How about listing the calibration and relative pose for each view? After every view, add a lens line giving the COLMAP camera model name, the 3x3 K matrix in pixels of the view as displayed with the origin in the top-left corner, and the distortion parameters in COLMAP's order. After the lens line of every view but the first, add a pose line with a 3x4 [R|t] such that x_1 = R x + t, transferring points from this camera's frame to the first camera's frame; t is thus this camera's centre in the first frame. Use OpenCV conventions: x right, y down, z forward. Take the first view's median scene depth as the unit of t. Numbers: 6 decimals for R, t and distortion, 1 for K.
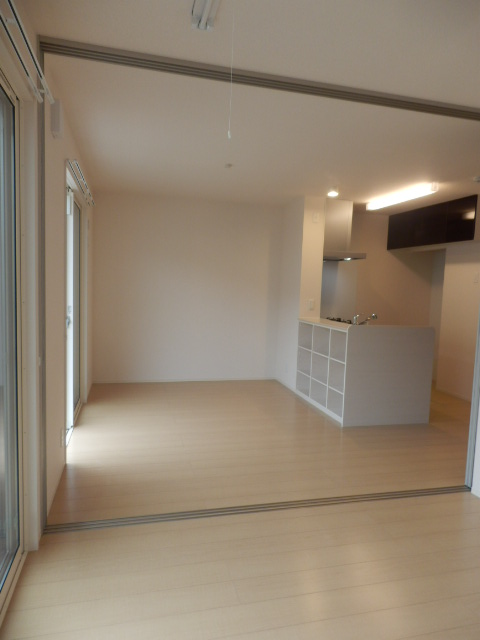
lens RADIAL K [[442.7, 0, 240.0], [0, 442.7, 320.0], [0, 0, 1]] dist [0.032146, 0.001745]
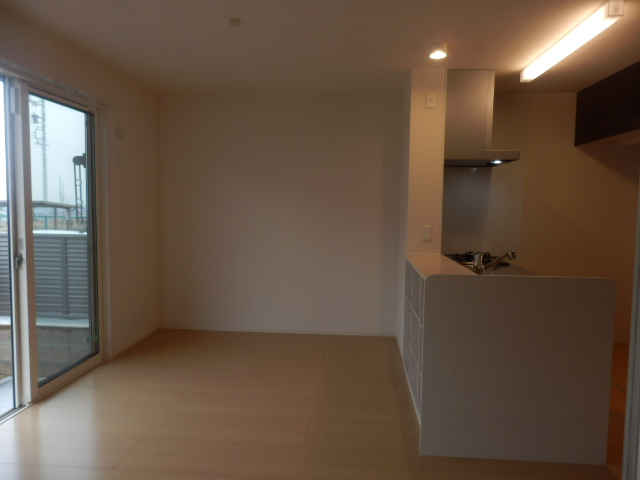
lens RADIAL K [[442.7, 0, 320.0], [0, 442.7, 240.0], [0, 0, 1]] dist [0.032146, 0.001745]
pose [[0.943590, 0.003071, -0.331102, 0.230716], [-0.006439, 0.999938, -0.009076, -0.018314], [0.331054, 0.010696, 0.943551, 0.322831]]
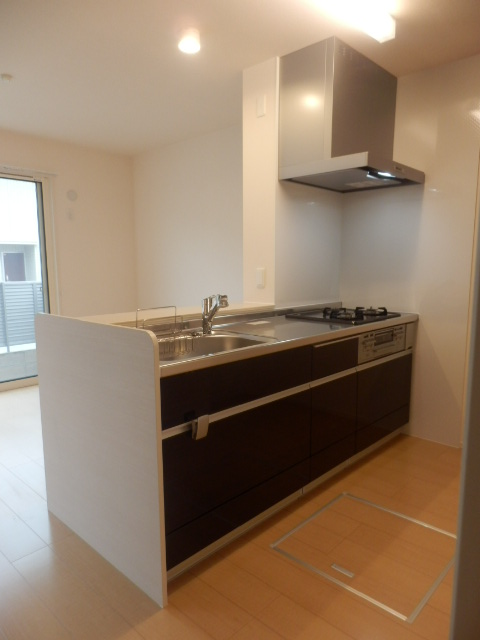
lens RADIAL K [[442.7, 0, 240.0], [0, 442.7, 320.0], [0, 0, 1]] dist [0.032146, 0.001745]
pose [[0.522371, 0.064818, -0.850251, 0.600214], [-0.044516, 0.997820, 0.048719, -0.009171], [0.851556, 0.012400, 0.524118, 0.701710]]
